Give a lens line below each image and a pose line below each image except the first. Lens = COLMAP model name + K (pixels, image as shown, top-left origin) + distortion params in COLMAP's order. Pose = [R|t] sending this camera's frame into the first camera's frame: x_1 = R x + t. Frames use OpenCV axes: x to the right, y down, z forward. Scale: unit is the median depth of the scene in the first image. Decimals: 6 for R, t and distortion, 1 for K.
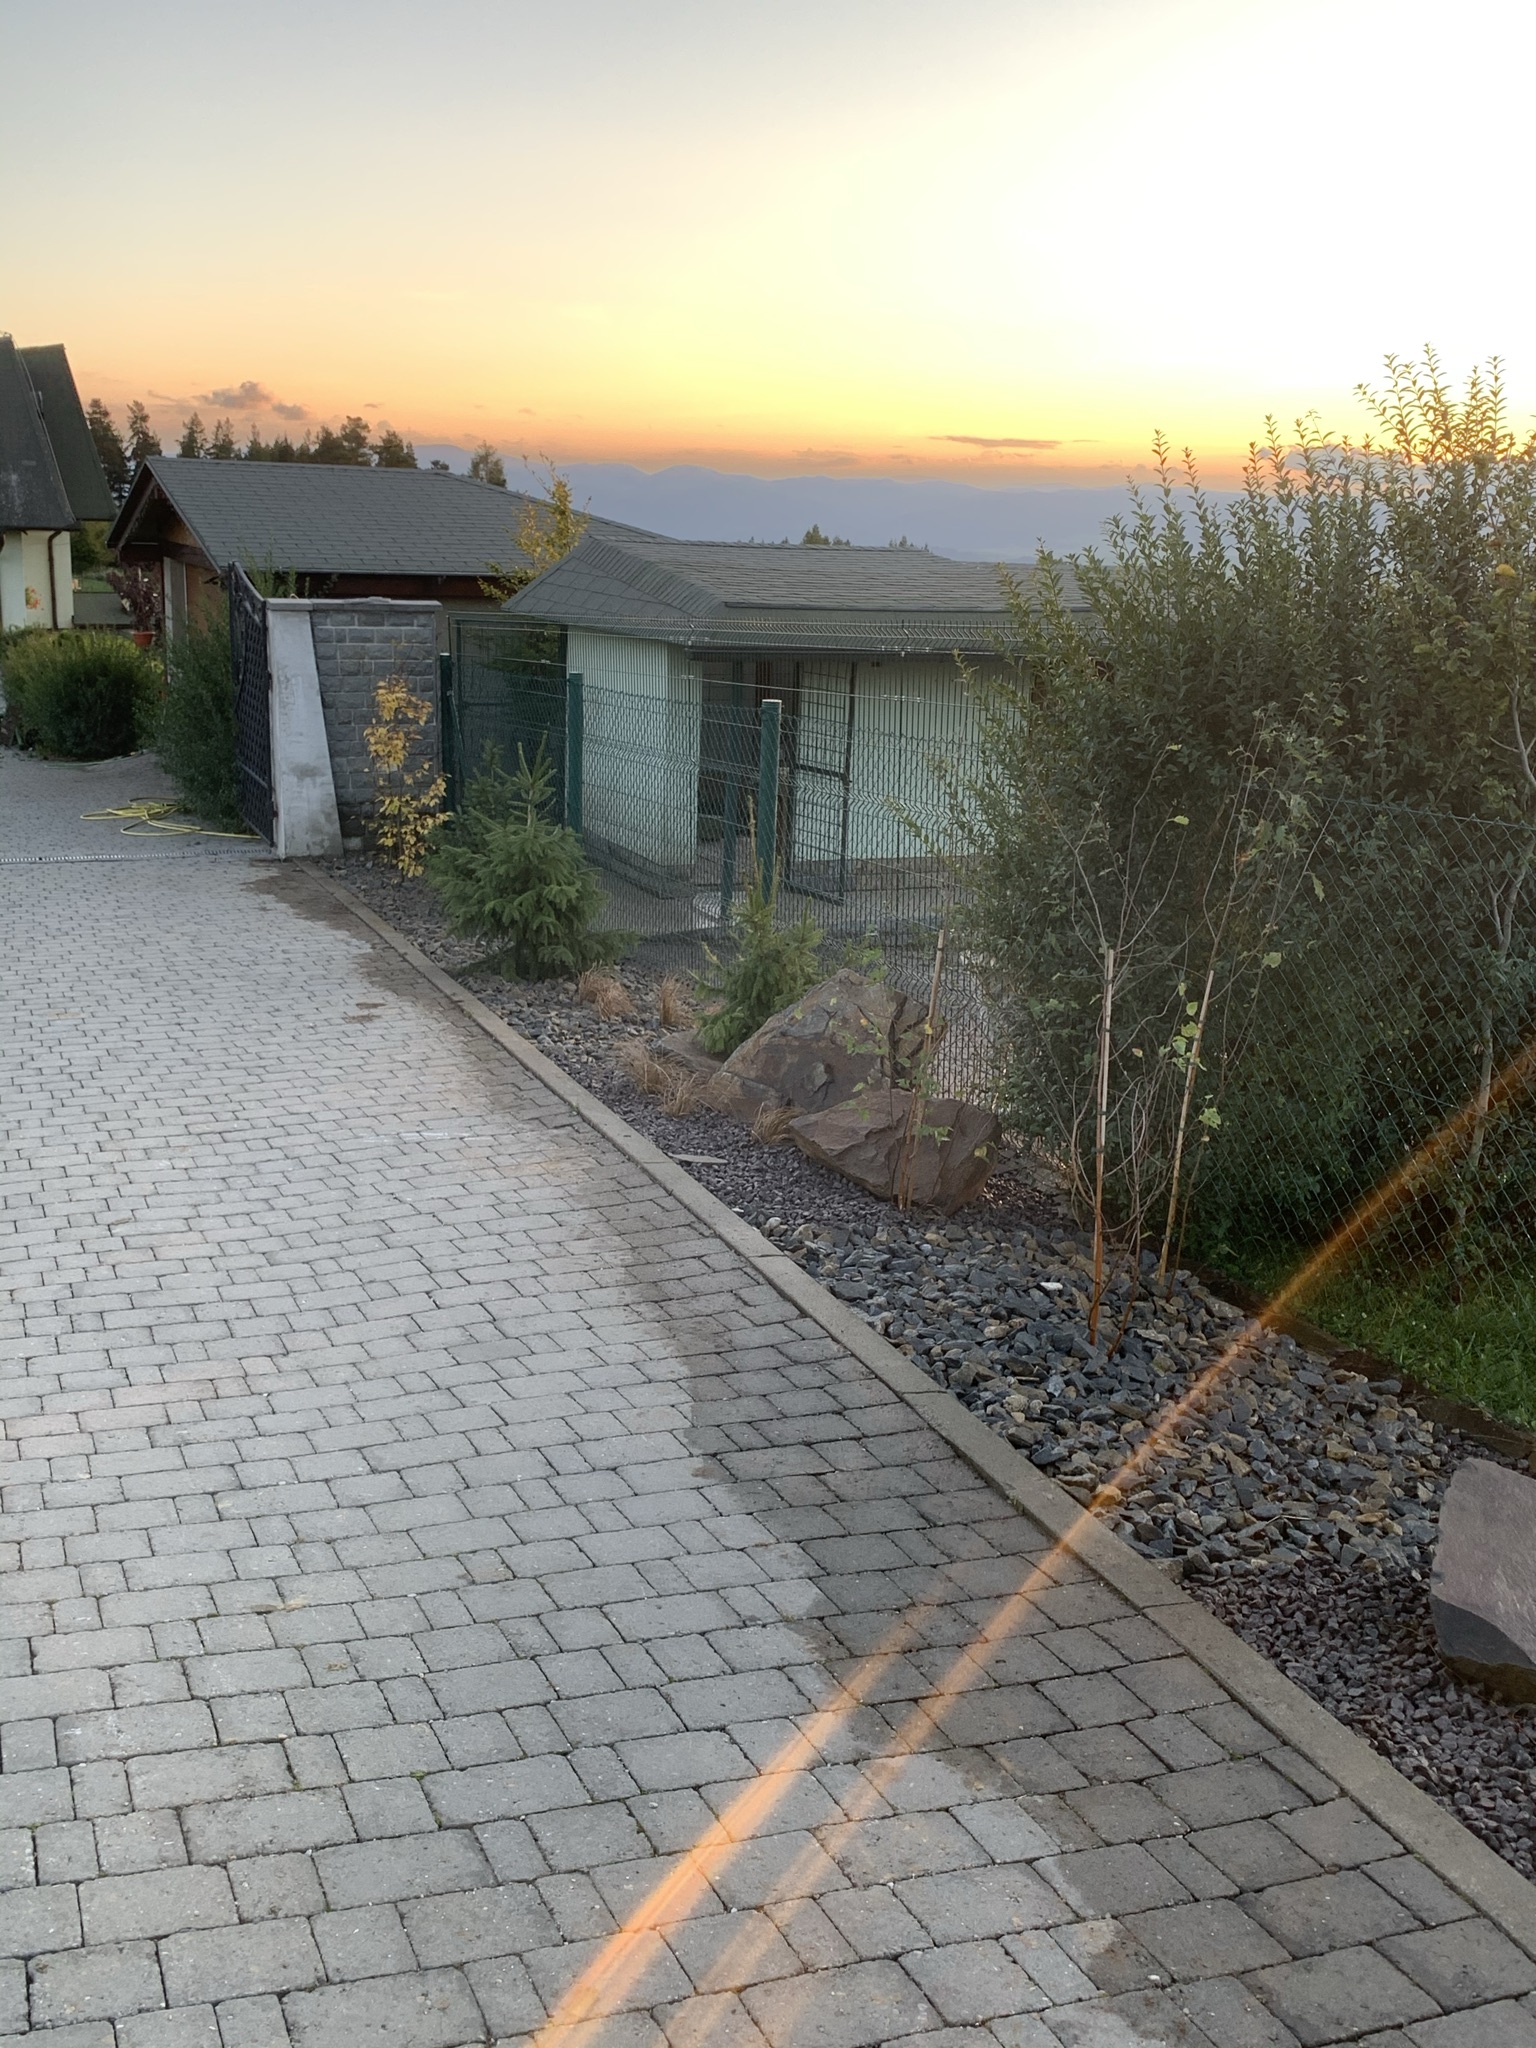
lens RADIAL K [[1979.4, 0, 802.7], [0, 1979.4, 1012.6], [0, 0, 1]] dist [0.013873, 0.000000]
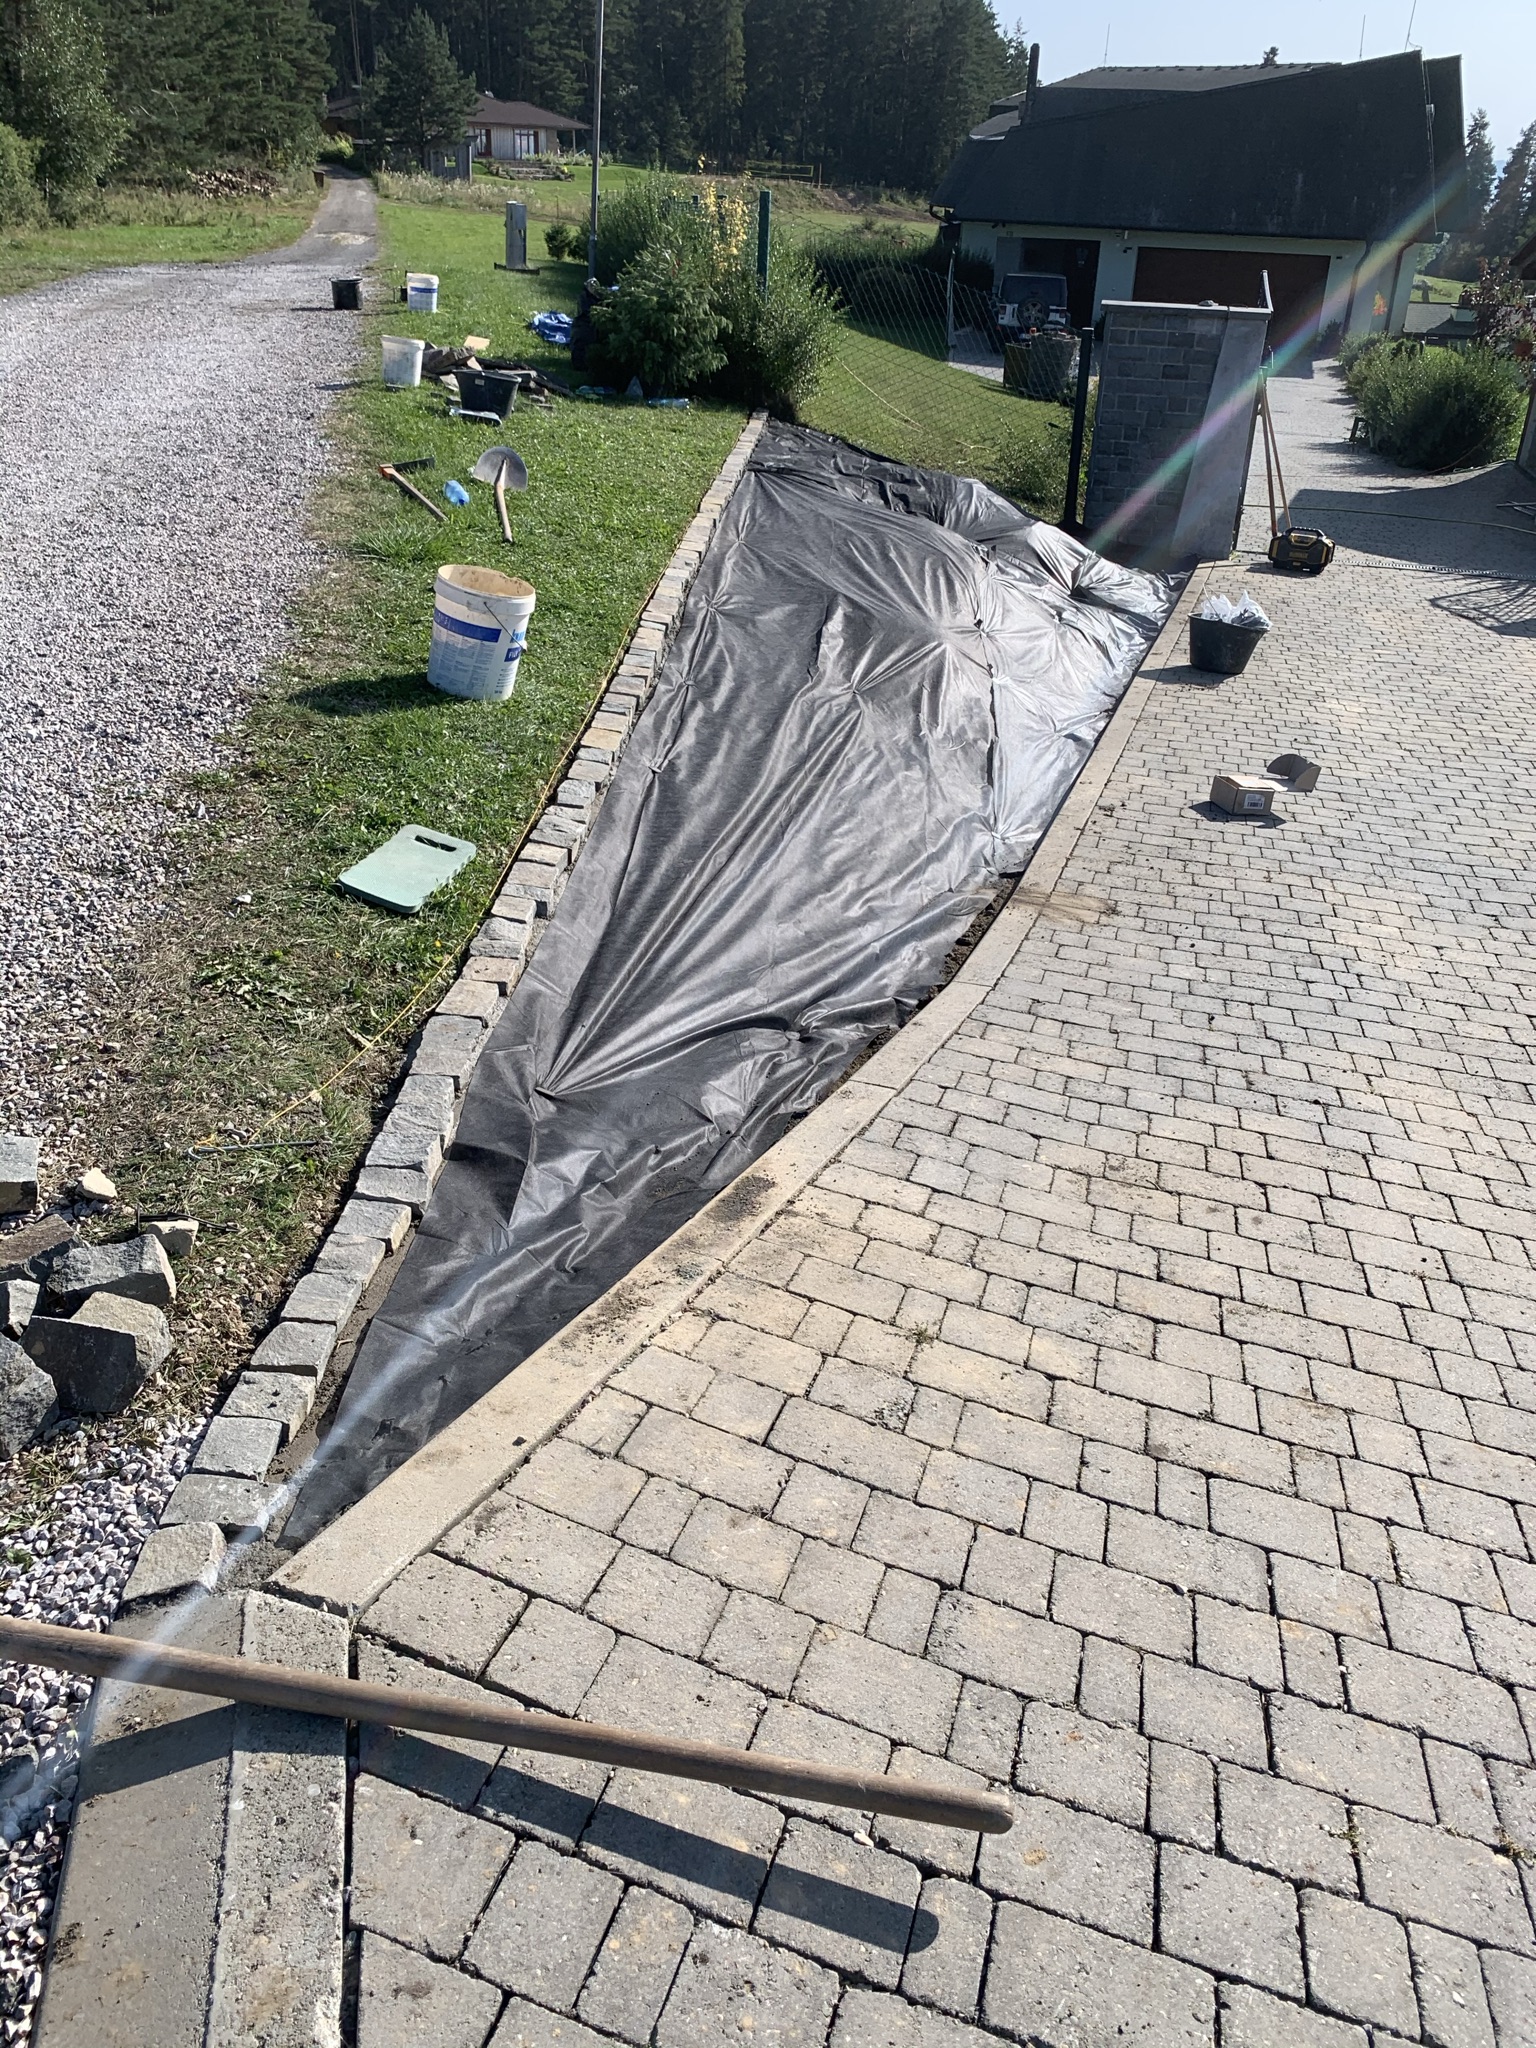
lens RADIAL K [[1655.8, 0, 728.8], [0, 1655.8, 1026.6], [0, 0, 1]] dist [0.011320, -0.020237]
pose [[0.778631, 0.280264, -0.561415, -0.186569], [-0.158964, 0.953626, 0.255592, -0.012528], [0.607013, -0.109767, 0.787074, -0.015879]]
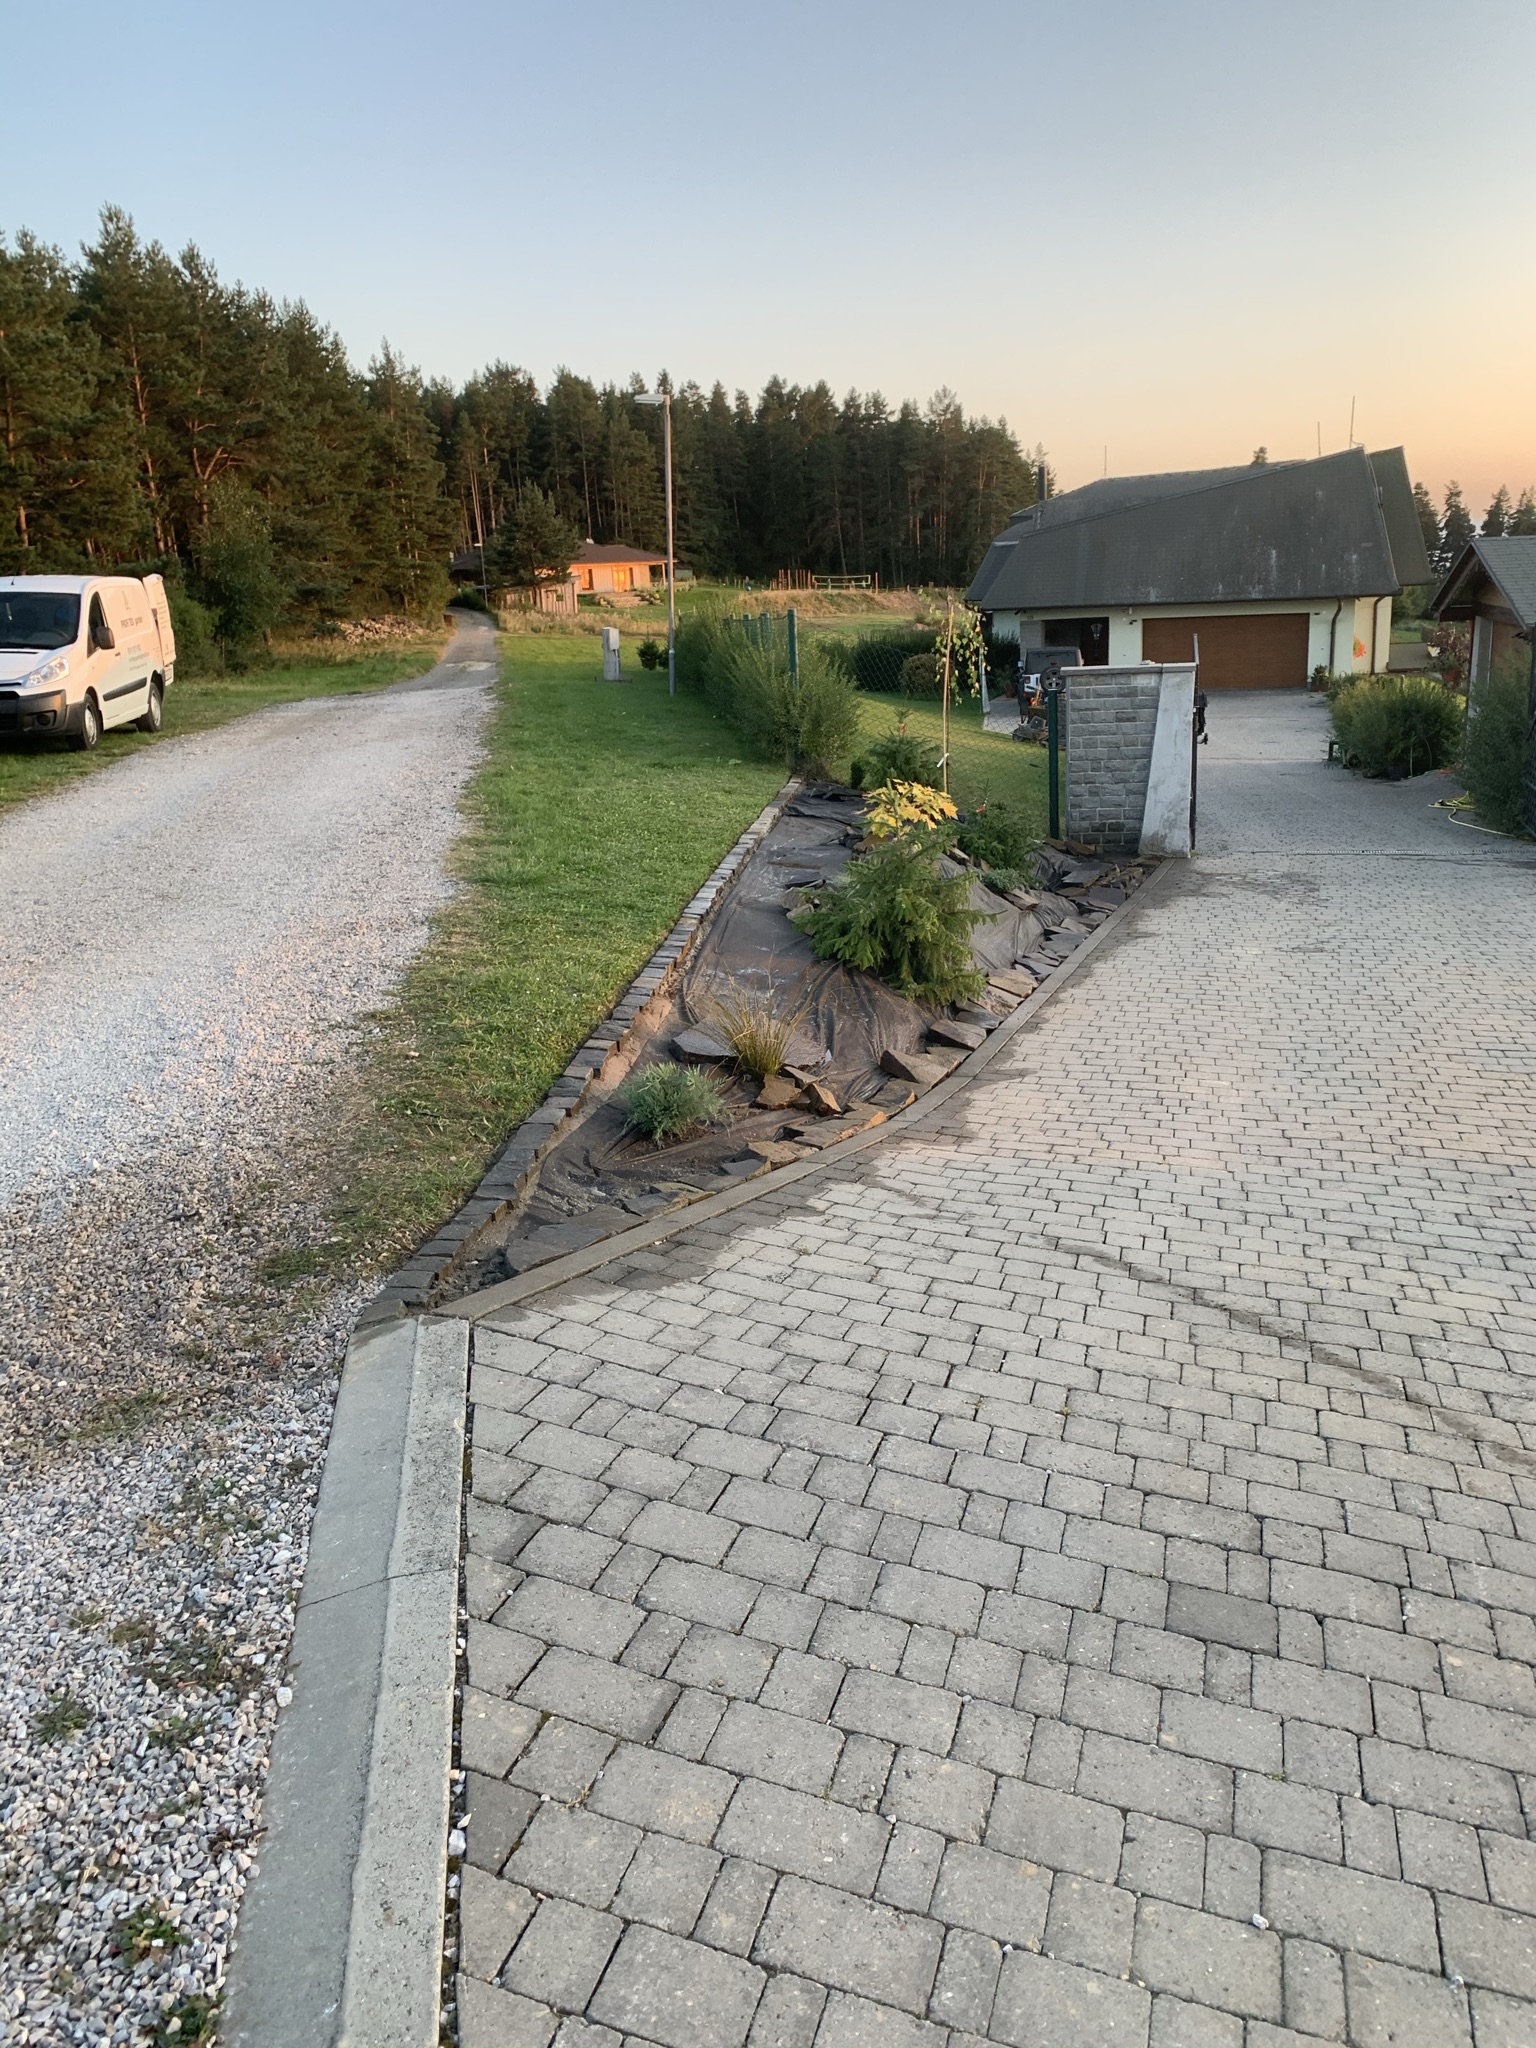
lens RADIAL K [[1582.6, 0, 757.1], [0, 1582.6, 1014.9], [0, 0, 1]] dist [0.017236, -0.034435]
pose [[0.757351, 0.104657, -0.644567, 0.023504], [-0.089654, 0.994391, 0.056116, 0.018875], [0.646825, 0.015289, 0.762486, -0.178332]]
